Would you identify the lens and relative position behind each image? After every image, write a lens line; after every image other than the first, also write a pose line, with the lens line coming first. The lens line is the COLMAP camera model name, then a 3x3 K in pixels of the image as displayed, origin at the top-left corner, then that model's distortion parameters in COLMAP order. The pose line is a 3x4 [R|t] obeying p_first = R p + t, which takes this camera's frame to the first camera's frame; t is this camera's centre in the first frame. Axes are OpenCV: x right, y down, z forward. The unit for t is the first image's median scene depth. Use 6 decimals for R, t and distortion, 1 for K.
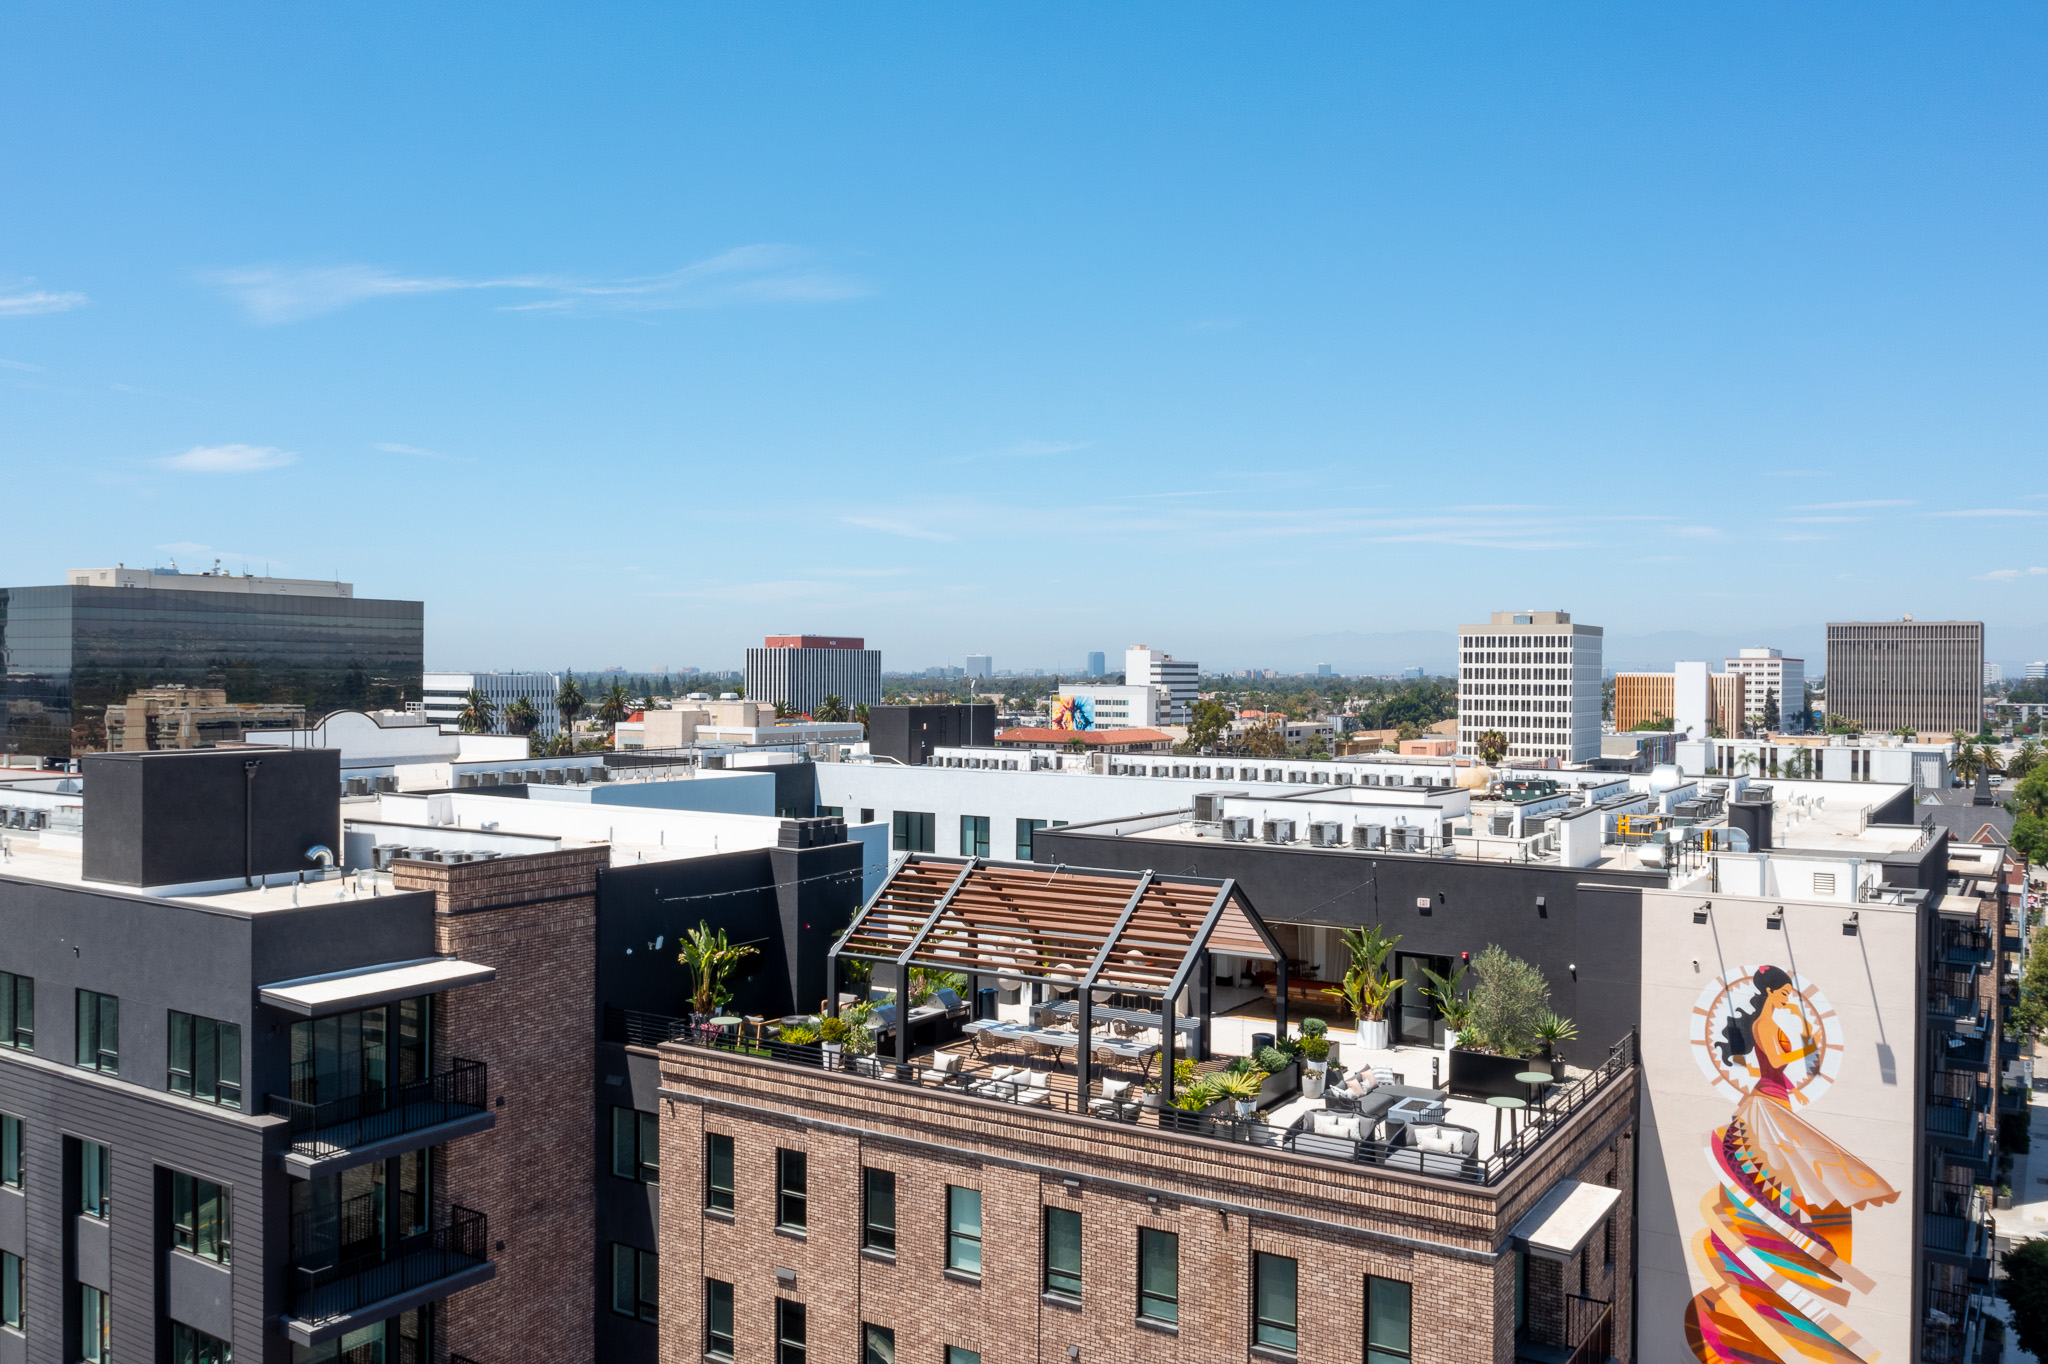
lens RADIAL K [[1596.4, 0, 1024.0], [0, 1596.4, 682.0], [0, 0, 1]] dist [-0.006649, -0.001678]
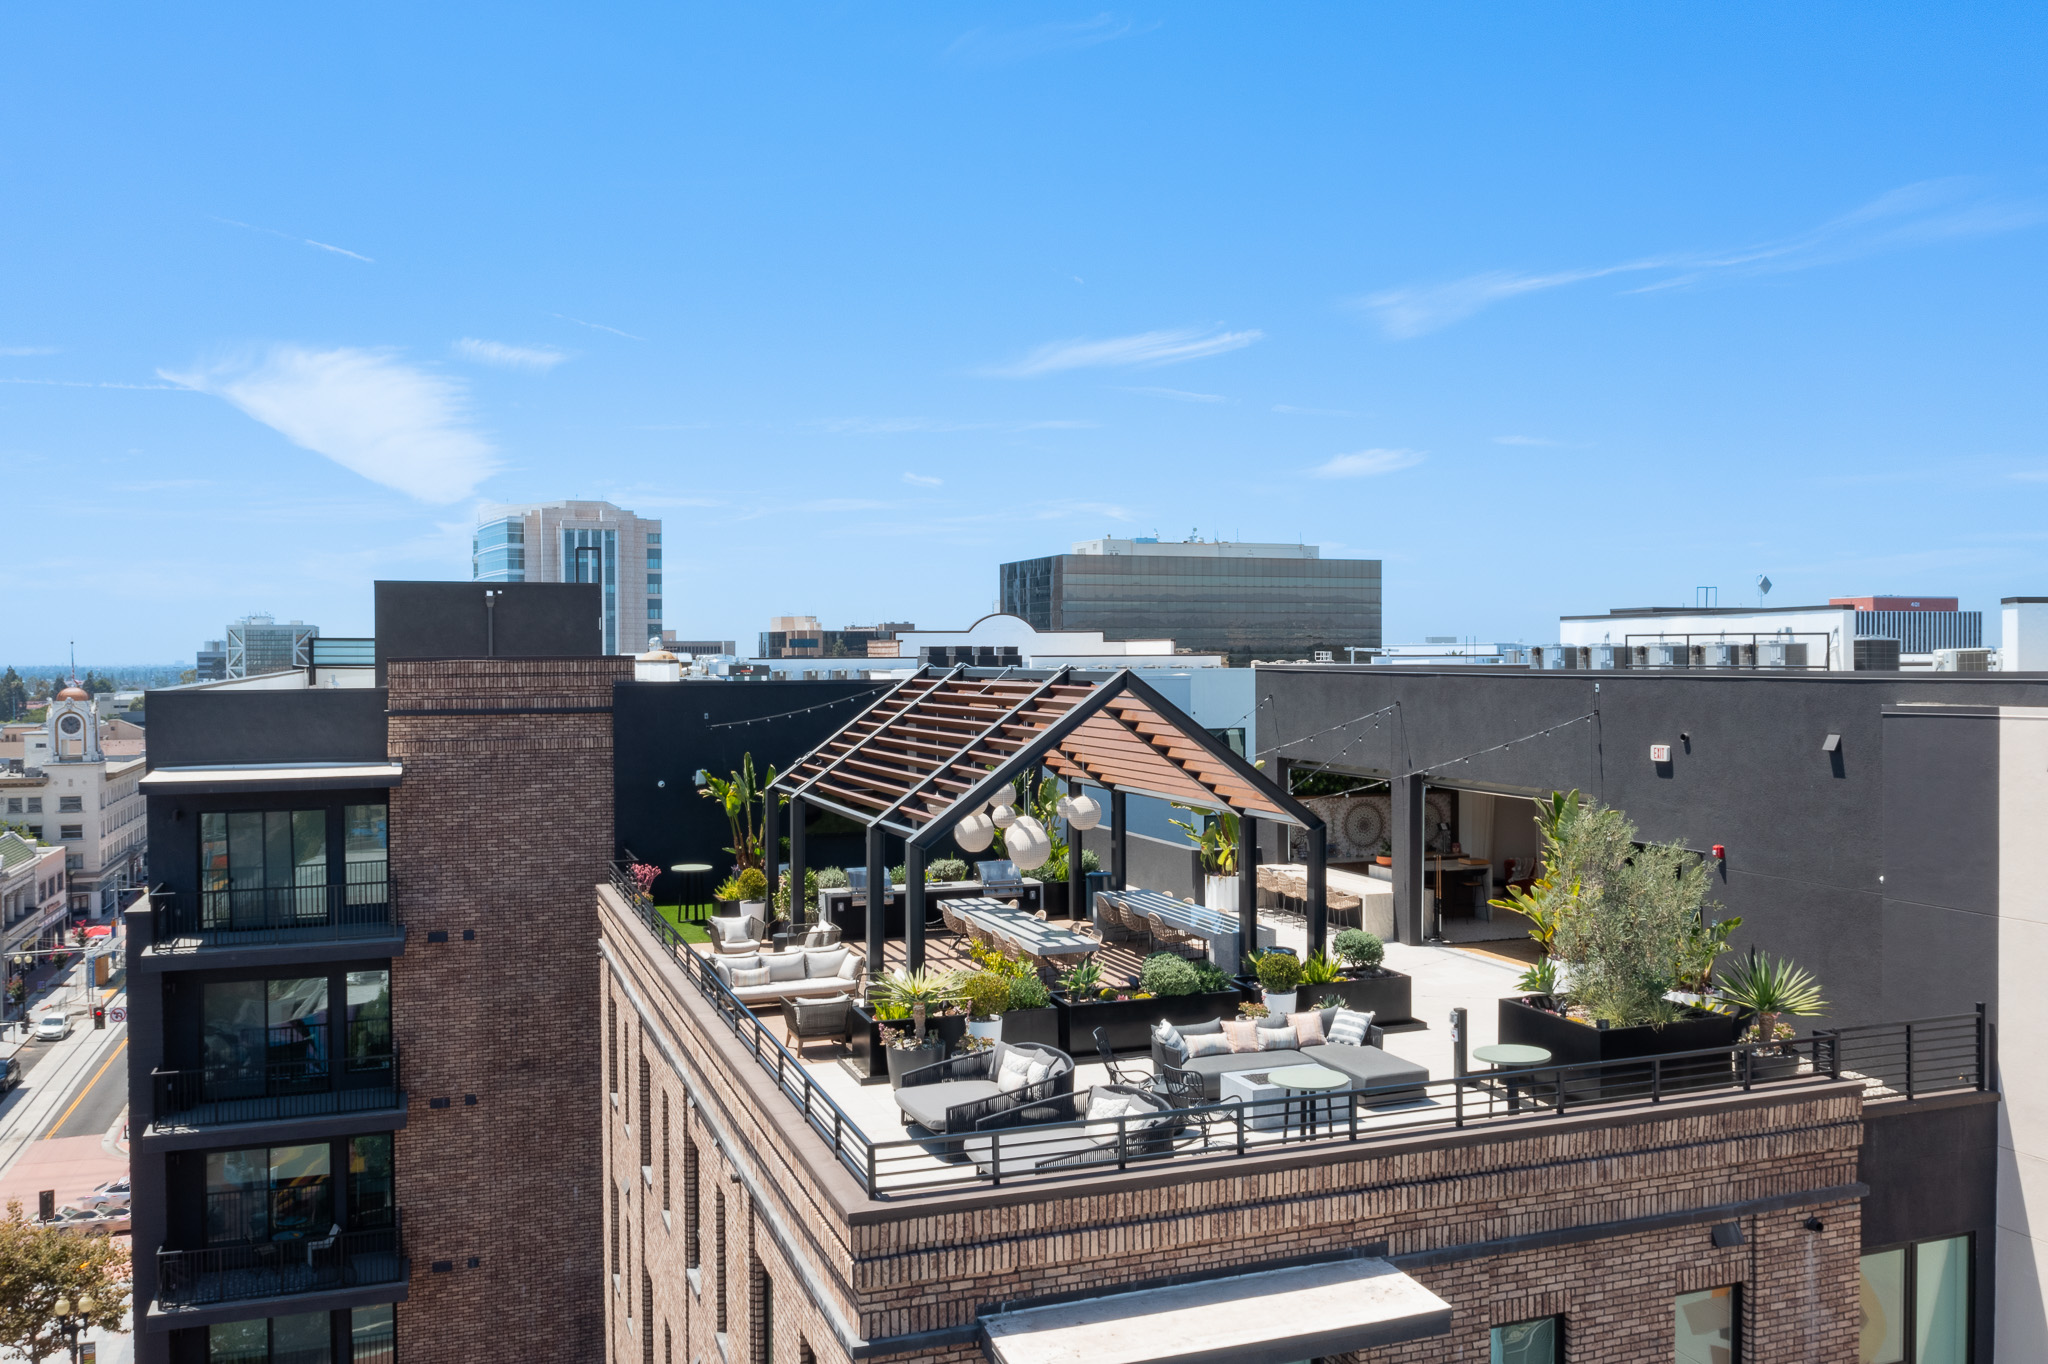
lens RADIAL K [[1638.9, 0, 1024.0], [0, 1638.9, 682.0], [0, 0, 1]] dist [-0.005078, 0.000586]
pose [[0.805538, 0.000558, -0.592544, 0.442092], [0.007422, 0.999912, 0.011032, 0.115218], [0.592498, -0.013285, 0.805463, 0.453384]]
